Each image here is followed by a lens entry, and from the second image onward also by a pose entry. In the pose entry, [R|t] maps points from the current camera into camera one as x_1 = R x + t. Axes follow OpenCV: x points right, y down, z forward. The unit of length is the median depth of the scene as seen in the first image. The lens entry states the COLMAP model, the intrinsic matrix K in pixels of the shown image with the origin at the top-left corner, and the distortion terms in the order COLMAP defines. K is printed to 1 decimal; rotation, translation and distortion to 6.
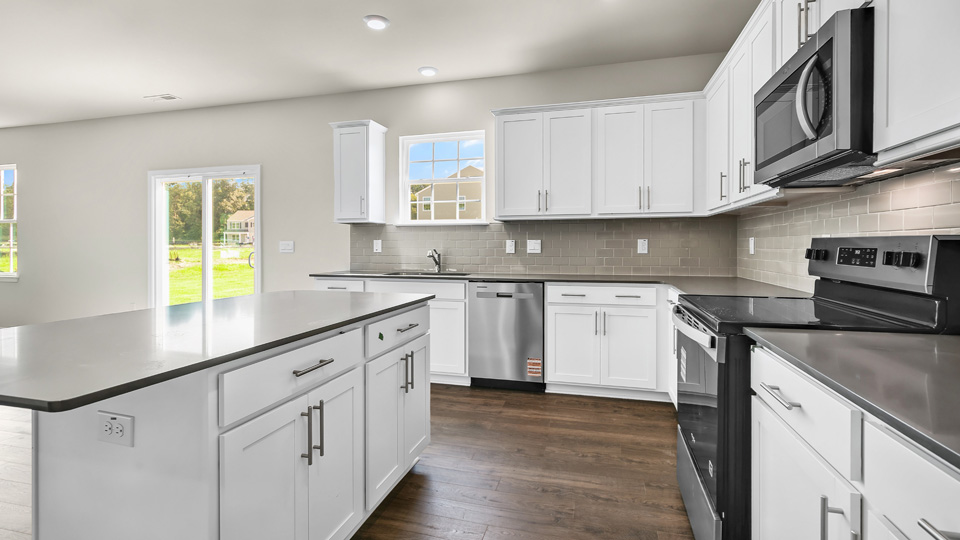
lens RADIAL K [[449.9, 0, 475.1], [0, 449.9, 250.3], [0, 0, 1]] dist [-0.000276, 0.000008]
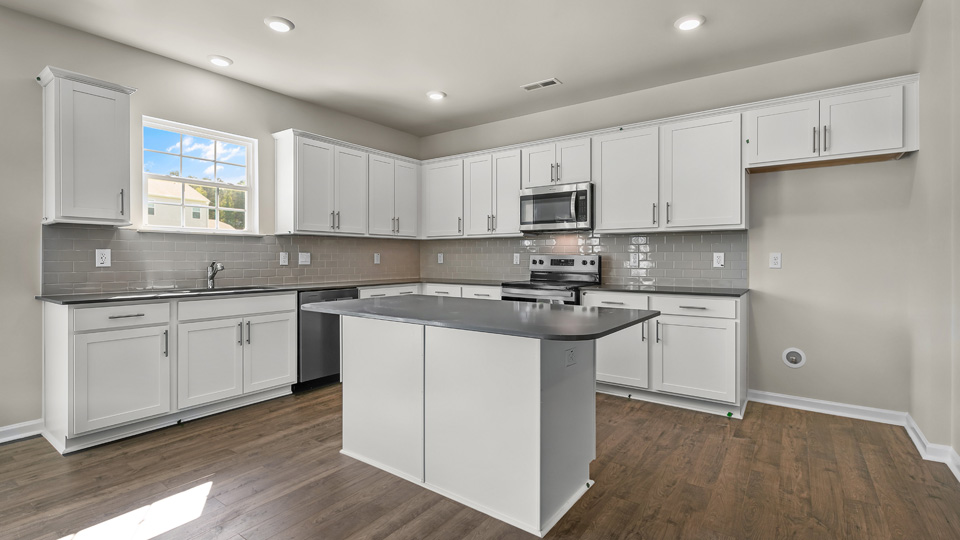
lens RADIAL K [[449.9, 0, 475.1], [0, 449.9, 250.3], [0, 0, 1]] dist [-0.000276, 0.000008]
pose [[0.346611, 0.017195, 0.937851, -0.752272], [0.006762, 0.999760, -0.020830, -0.002723], [-0.937984, 0.013562, 0.346412, 0.224540]]
